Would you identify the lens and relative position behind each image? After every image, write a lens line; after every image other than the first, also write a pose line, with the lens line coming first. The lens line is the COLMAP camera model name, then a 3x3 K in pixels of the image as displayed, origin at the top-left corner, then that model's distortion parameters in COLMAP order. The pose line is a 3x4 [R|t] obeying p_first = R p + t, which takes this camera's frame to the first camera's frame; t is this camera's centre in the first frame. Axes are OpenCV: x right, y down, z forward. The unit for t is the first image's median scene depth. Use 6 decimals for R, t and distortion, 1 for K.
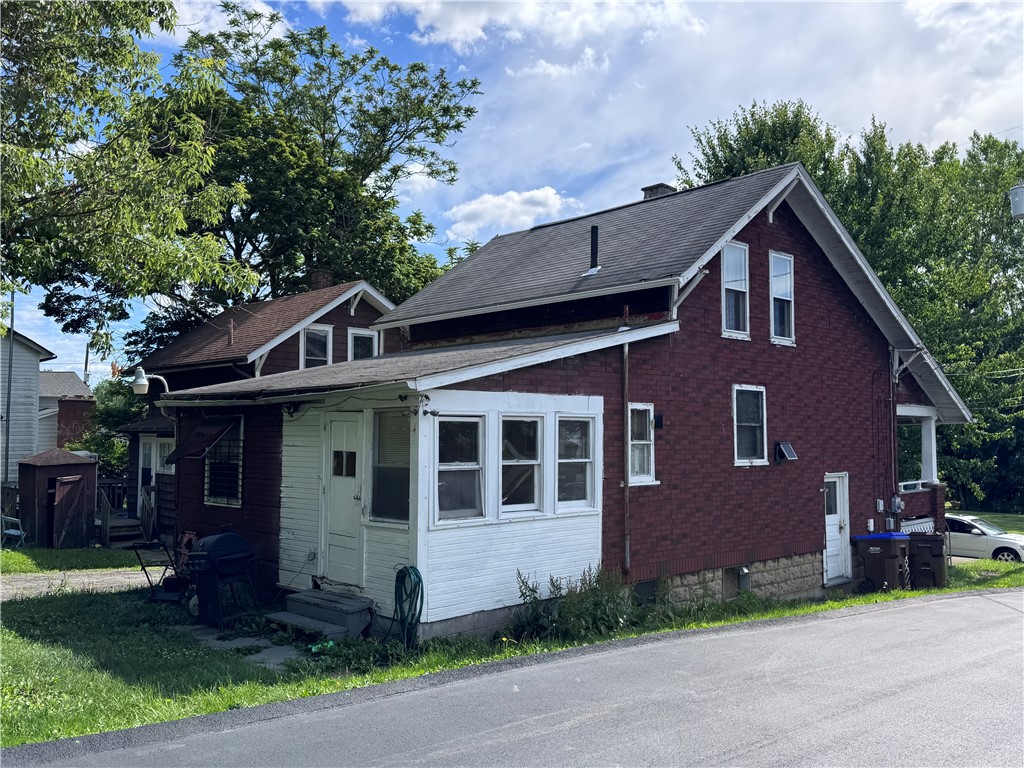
lens RADIAL K [[929.3, 0, 512.0], [0, 929.3, 384.0], [0, 0, 1]] dist [0.011867, -0.000726]
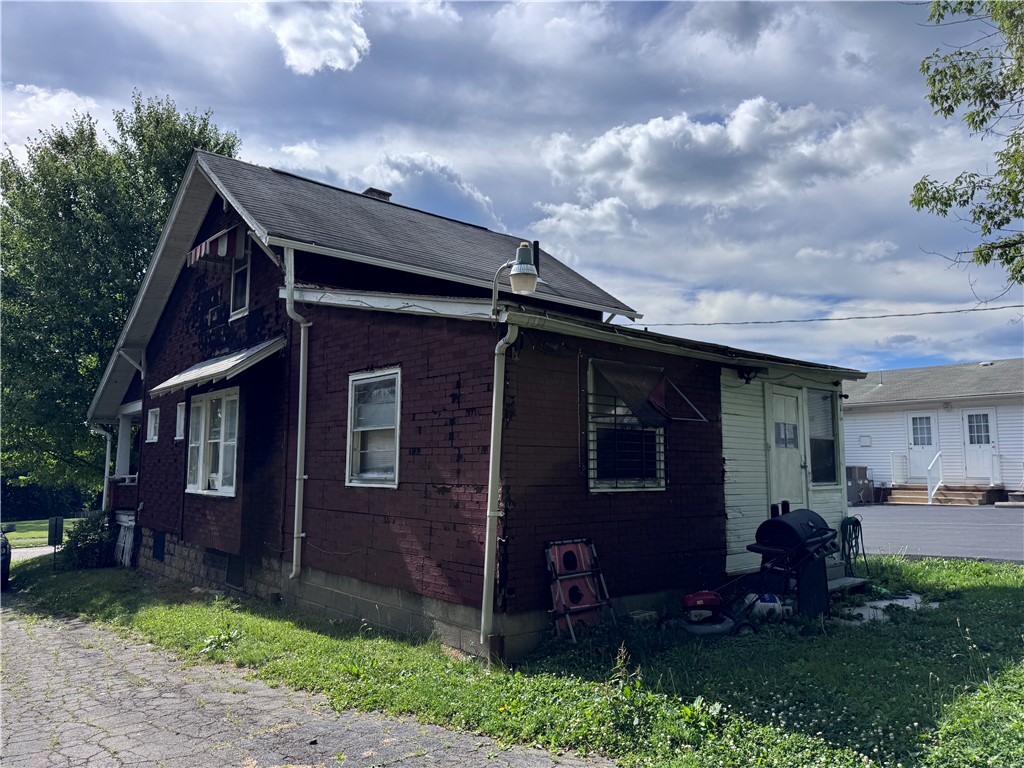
lens RADIAL K [[718.8, 0, 512.0], [0, 718.8, 384.0], [0, 0, 1]] dist [0.003997, 0.000497]
pose [[0.073224, 0.104133, 0.991864, -0.838158], [-0.075866, 0.992234, -0.098571, 0.108189], [-0.994426, -0.068030, 0.080556, 1.022799]]
